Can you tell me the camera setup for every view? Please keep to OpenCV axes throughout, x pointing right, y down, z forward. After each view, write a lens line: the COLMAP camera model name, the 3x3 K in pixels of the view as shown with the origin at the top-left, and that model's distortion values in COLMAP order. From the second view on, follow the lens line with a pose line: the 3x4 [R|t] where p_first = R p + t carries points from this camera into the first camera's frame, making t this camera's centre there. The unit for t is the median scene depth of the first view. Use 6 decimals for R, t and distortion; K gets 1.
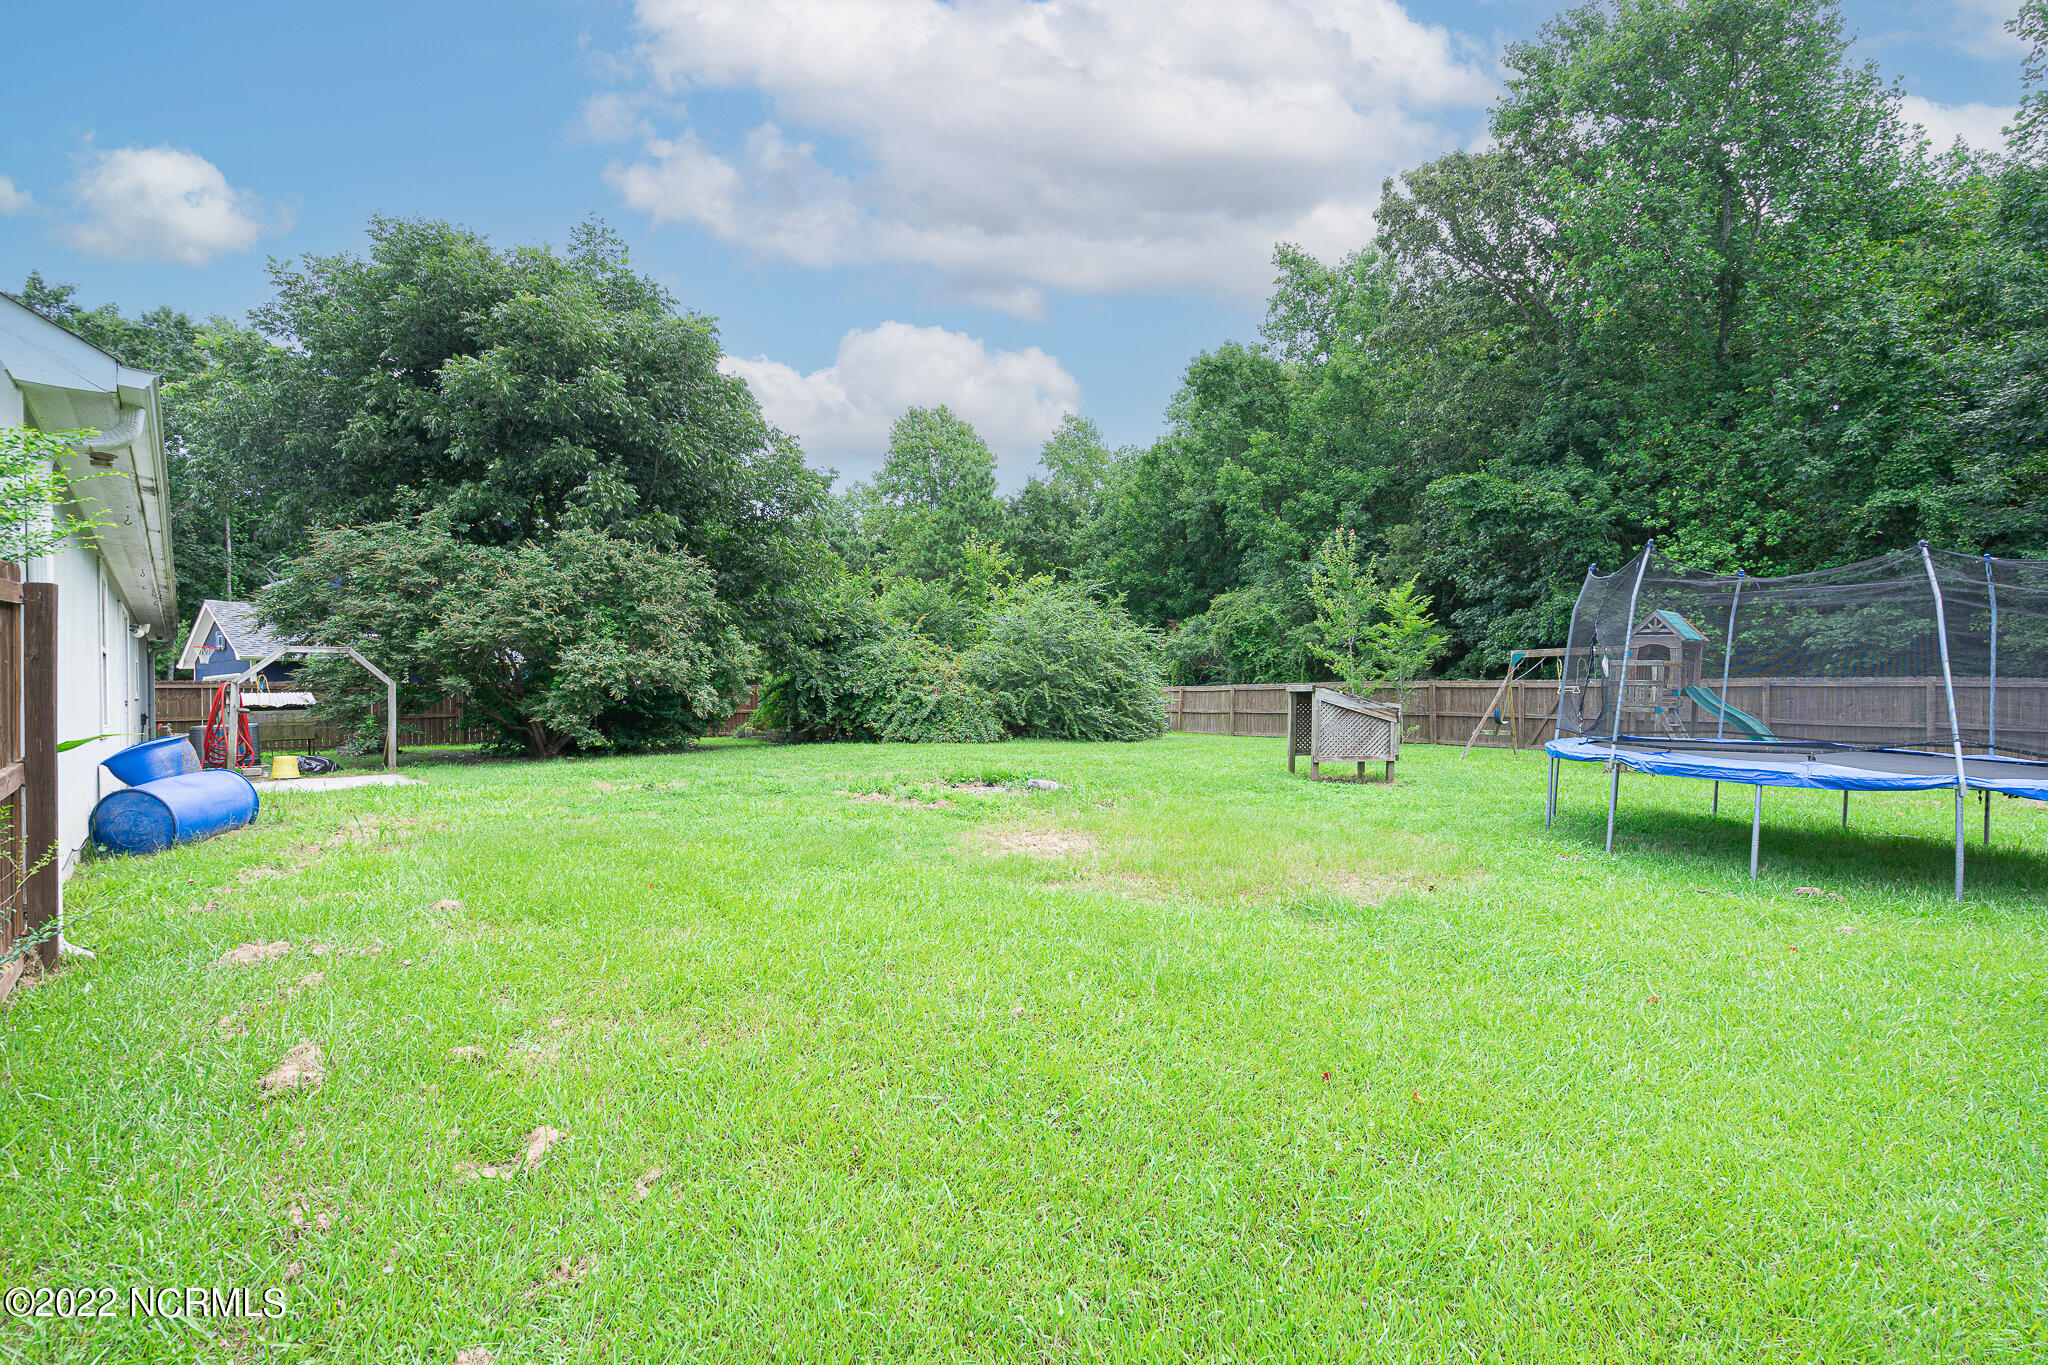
lens RADIAL K [[924.0, 0, 1029.7], [0, 924.0, 690.1], [0, 0, 1]] dist [0.002294, 0.001201]
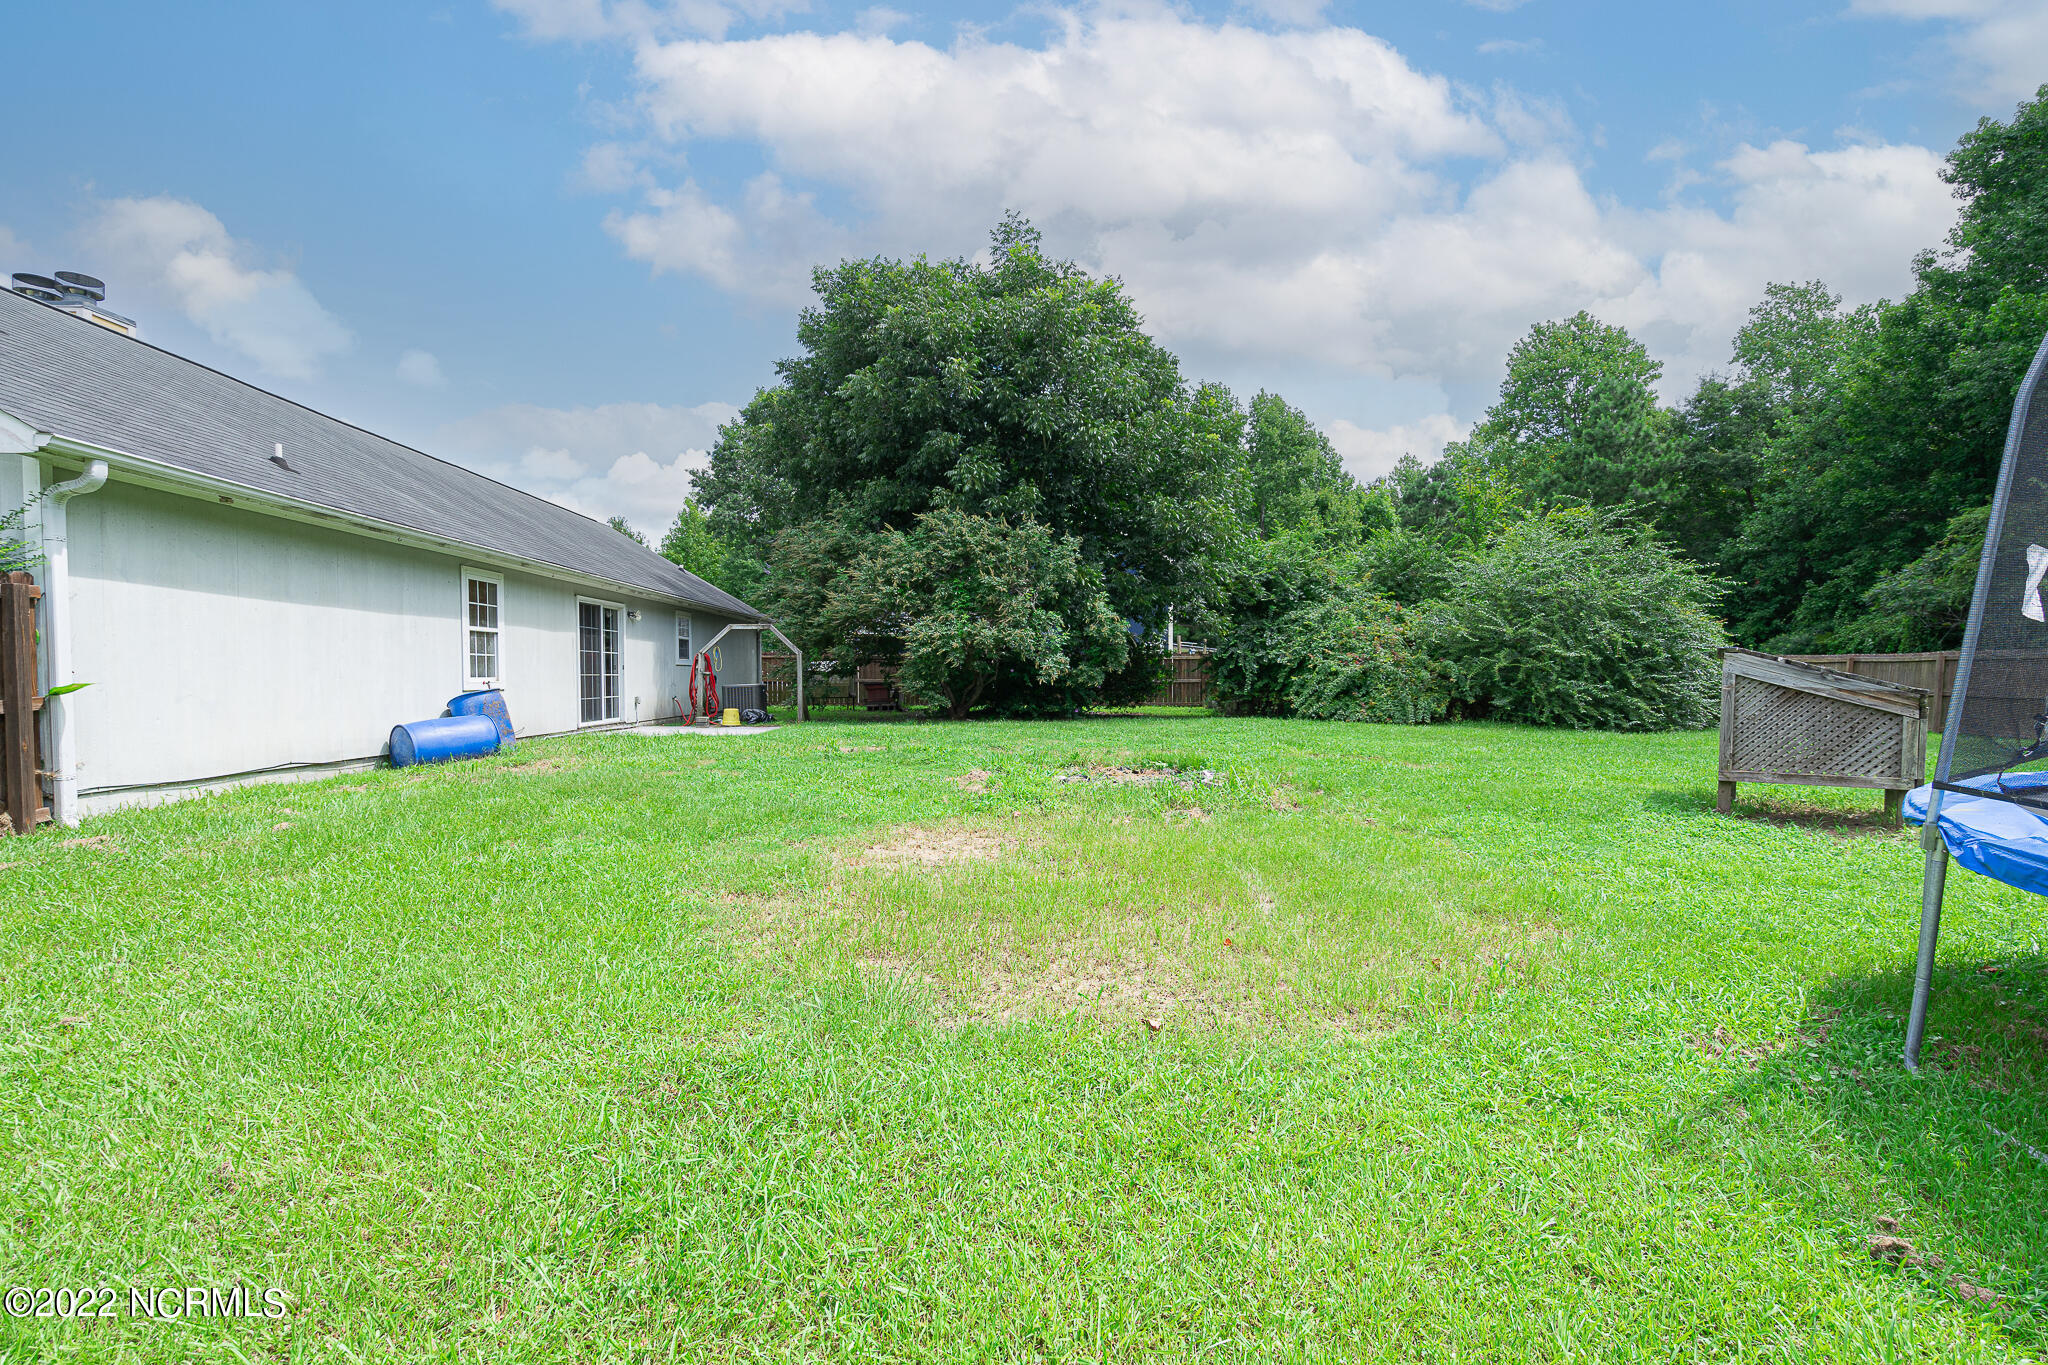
lens RADIAL K [[924.0, 0, 1023.4], [0, 924.0, 682.4], [0, 0, 1]] dist [0.002294, 0.001201]
pose [[0.757189, 0.016296, -0.652993, 0.231429], [-0.001817, 0.999737, 0.022843, 0.002564], [0.653193, -0.016110, 0.757020, 0.179366]]
